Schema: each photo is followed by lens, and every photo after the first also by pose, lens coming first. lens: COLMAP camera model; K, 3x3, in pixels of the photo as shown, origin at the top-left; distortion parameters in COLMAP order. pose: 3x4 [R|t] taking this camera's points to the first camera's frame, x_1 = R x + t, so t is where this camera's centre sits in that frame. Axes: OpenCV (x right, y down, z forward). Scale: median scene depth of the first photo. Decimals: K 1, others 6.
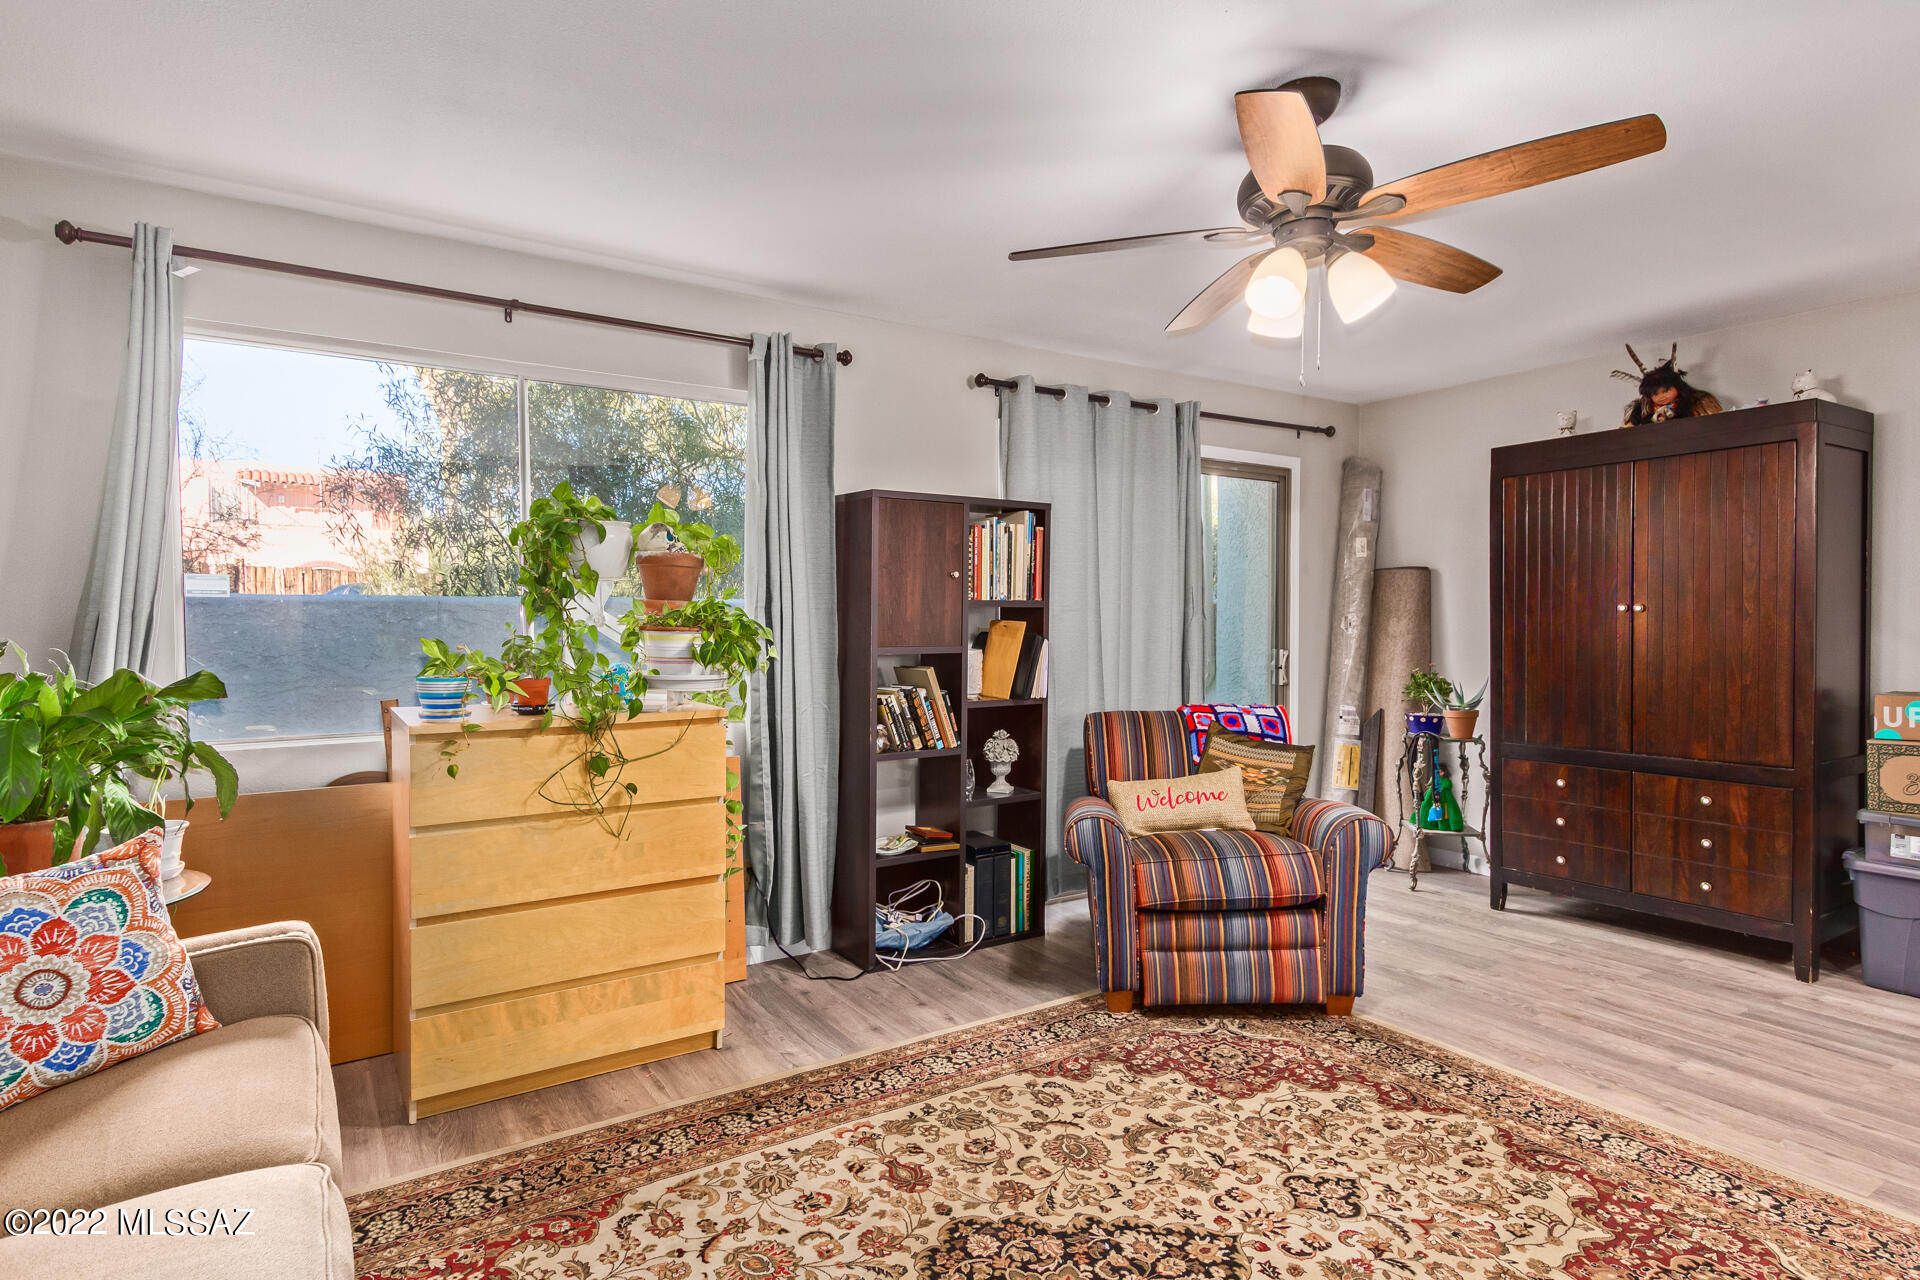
lens RADIAL K [[1017.8, 0, 953.0], [0, 1017.8, 662.1], [0, 0, 1]] dist [0.024188, -0.001445]
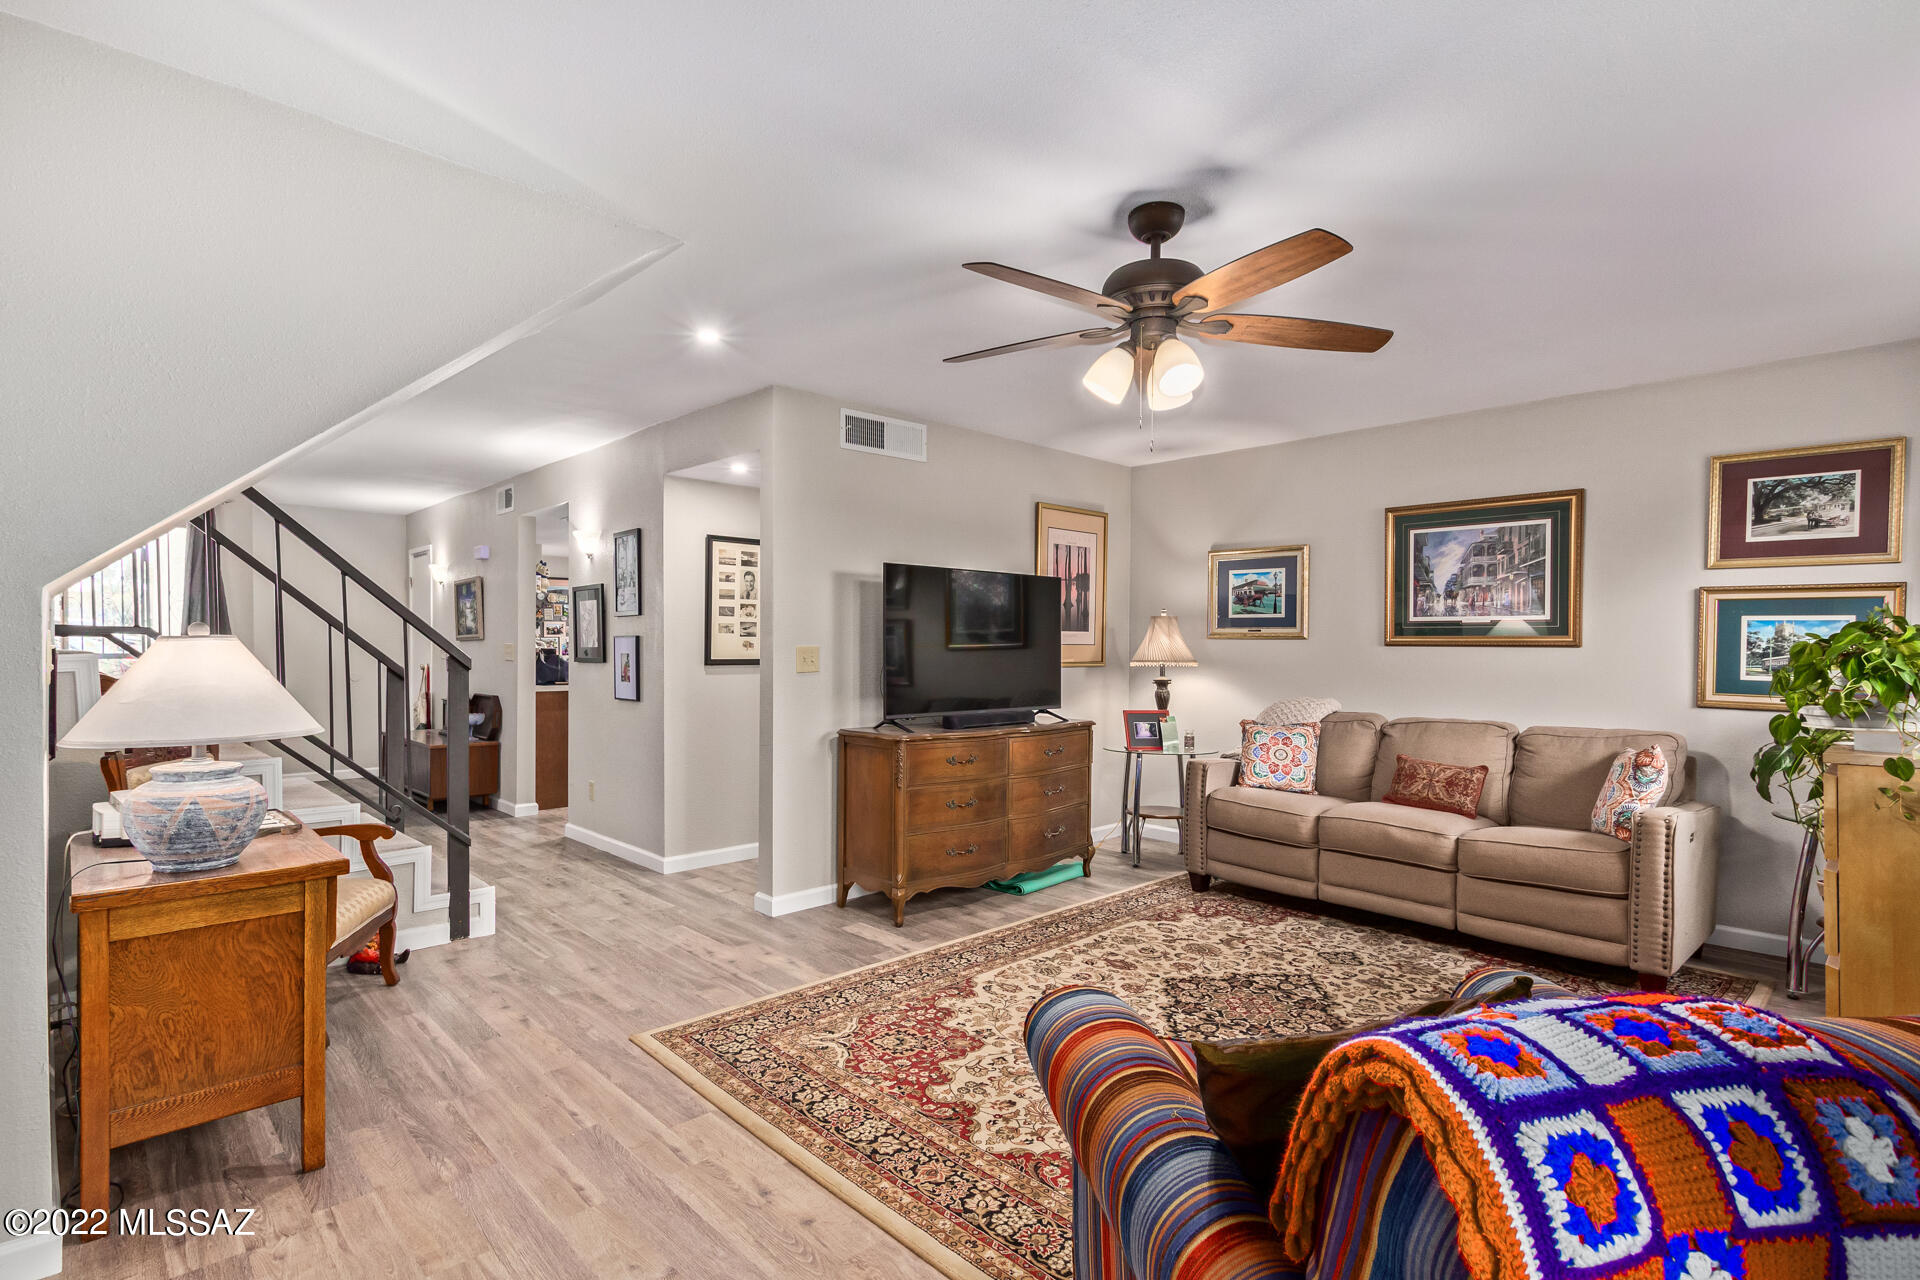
lens RADIAL K [[911.6, 0, 962.2], [0, 911.6, 649.5], [0, 0, 1]] dist [0.002854, 0.000226]
pose [[-0.980788, -0.000790, -0.195073, 0.648338], [-0.009535, 0.998991, 0.043896, -0.069953], [0.194842, 0.044912, -0.979806, 1.698265]]
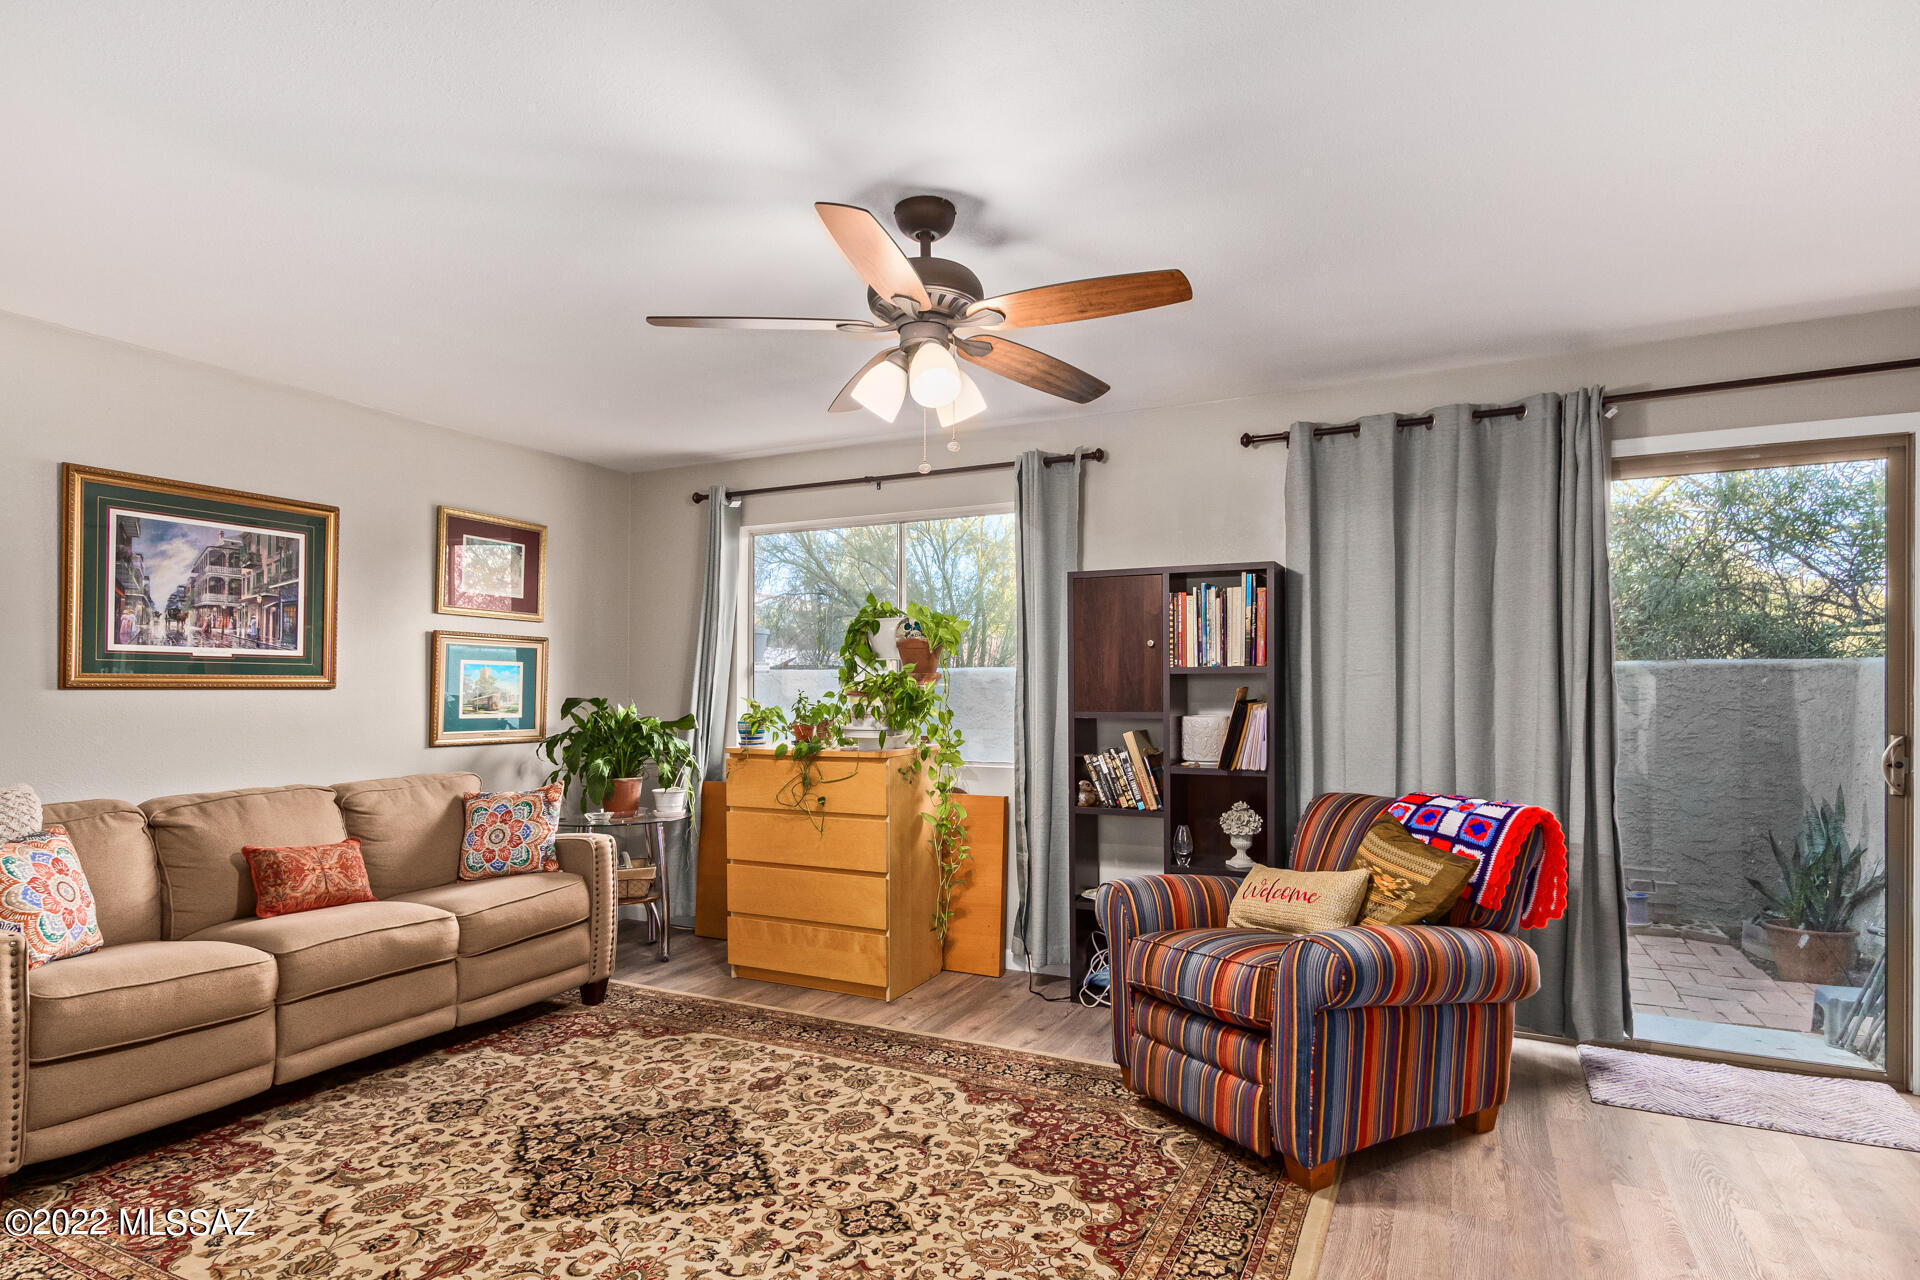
lens RADIAL K [[1019.2, 0, 953.5], [0, 1019.2, 686.7], [0, 0, 1]] dist [0.023961, -0.000342]
pose [[0.505015, 0.001803, -0.863109, 1.079984], [-0.032471, 0.999330, -0.016911, -0.023597], [0.862499, 0.036567, 0.504735, 0.407728]]
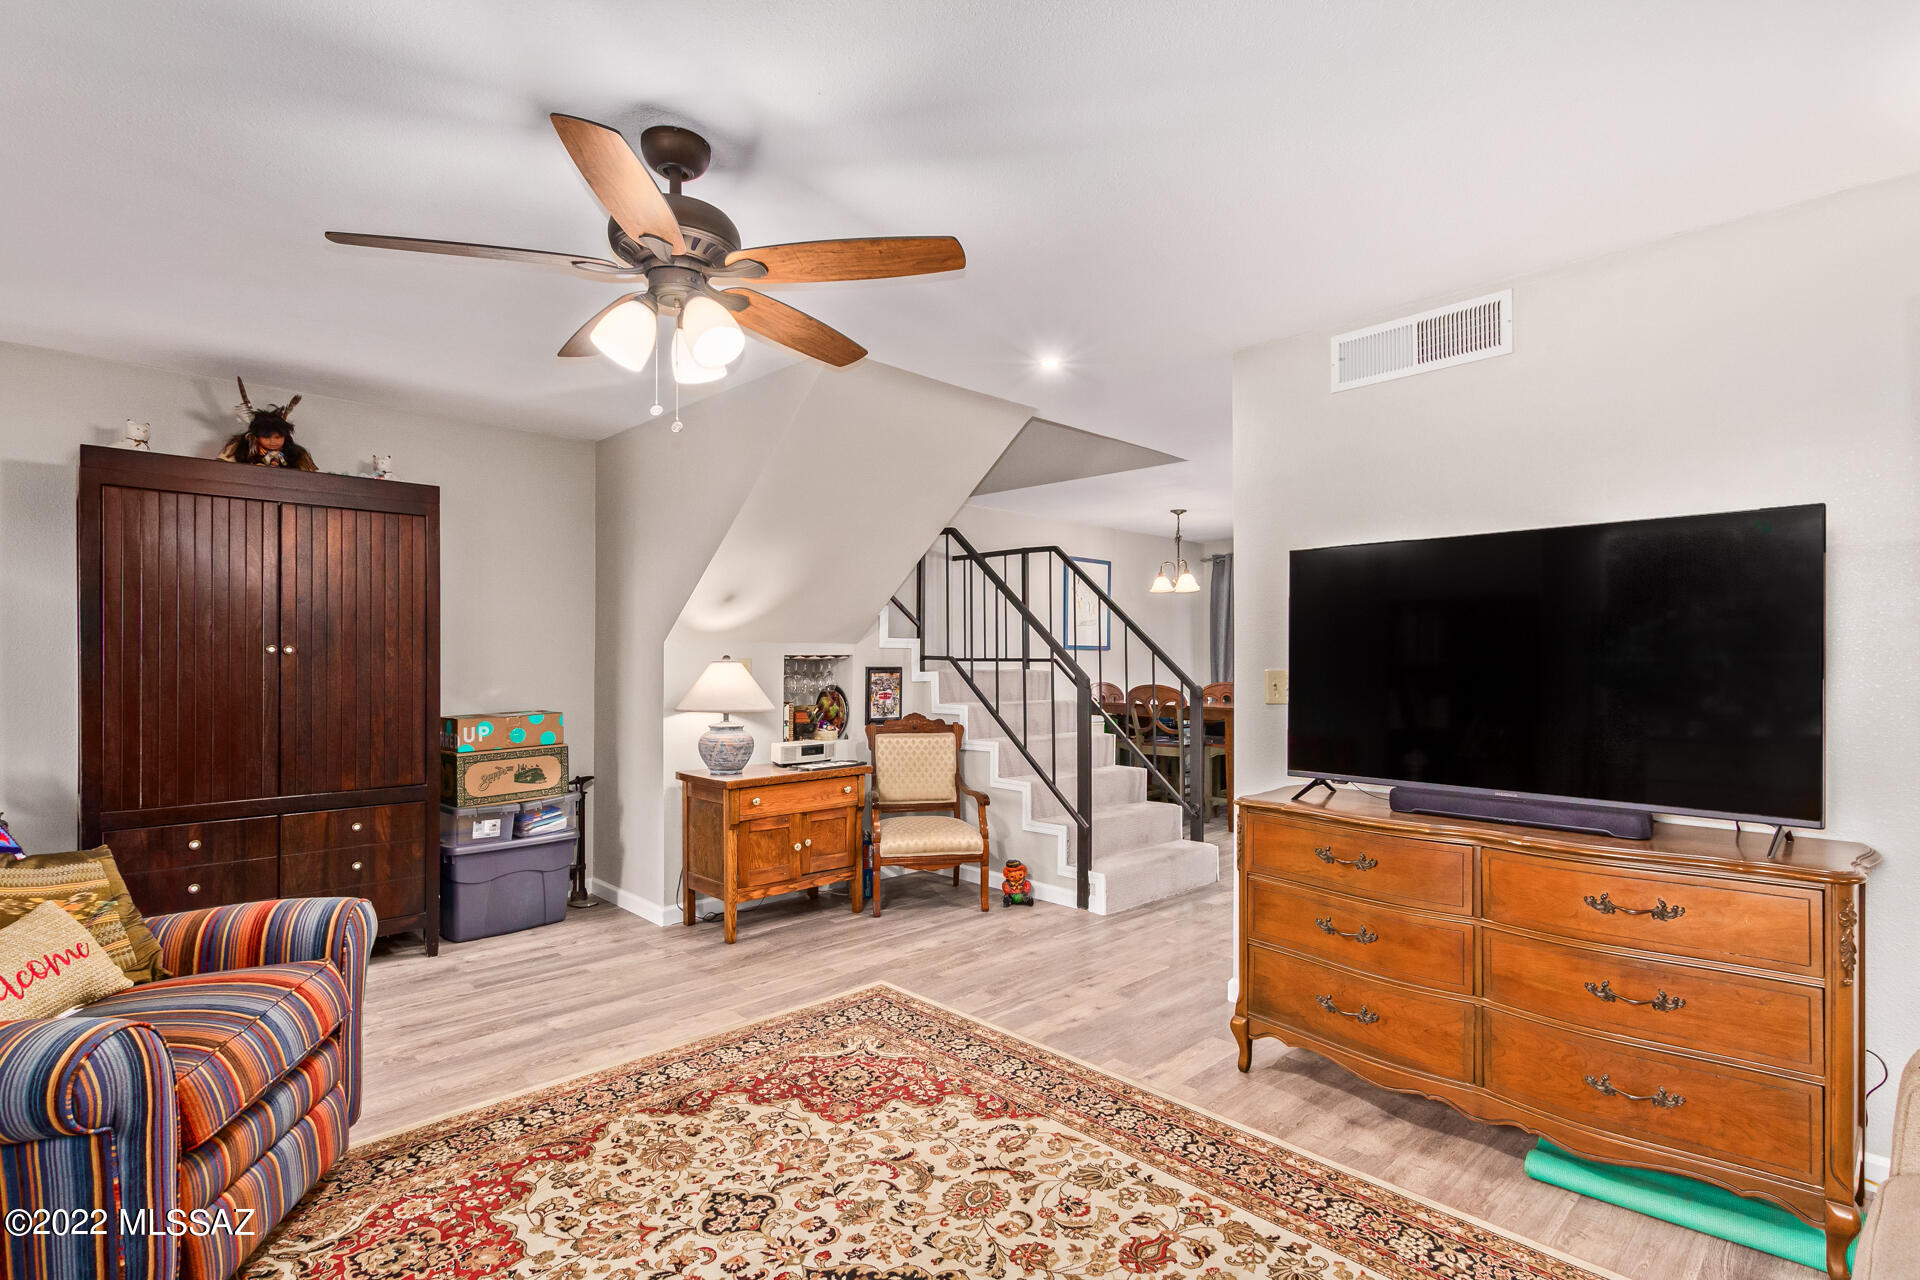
lens RADIAL K [[924.3, 0, 964.1], [0, 924.3, 662.5], [0, 0, 1]] dist [0.002144, -0.000342]
pose [[-0.204130, 0.002083, 0.978942, -0.492383], [0.033074, 0.999442, 0.004770, -0.031966], [-0.978385, 0.033352, -0.204085, 0.763071]]
